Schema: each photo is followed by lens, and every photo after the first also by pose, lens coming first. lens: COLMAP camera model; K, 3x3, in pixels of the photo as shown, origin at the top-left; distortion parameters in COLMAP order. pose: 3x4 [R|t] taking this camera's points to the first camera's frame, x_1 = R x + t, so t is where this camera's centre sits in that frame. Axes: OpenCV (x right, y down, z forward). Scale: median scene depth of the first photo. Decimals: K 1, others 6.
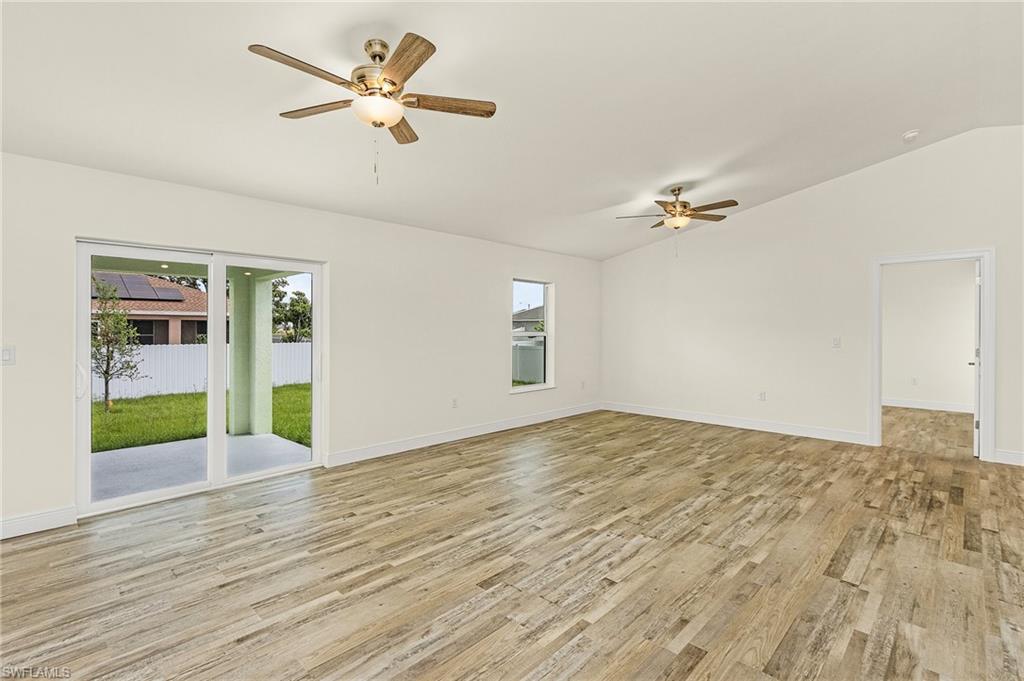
lens RADIAL K [[477.2, 0, 509.8], [0, 477.2, 333.1], [0, 0, 1]] dist [0.003705, 0.000521]
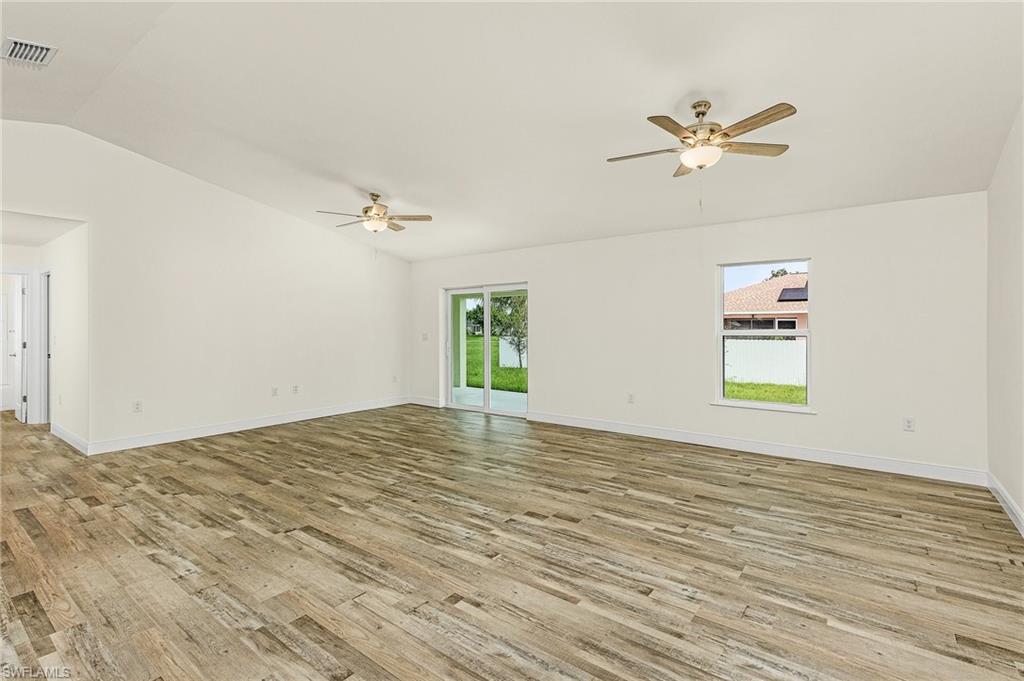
lens RADIAL K [[477.2, 0, 509.8], [0, 477.2, 335.4], [0, 0, 1]] dist [0.003705, 0.000521]
pose [[0.109644, 0.012724, -0.993889, 1.509997], [-0.008887, 0.999891, 0.011821, -0.000793], [0.993931, 0.007536, 0.109745, 1.080007]]
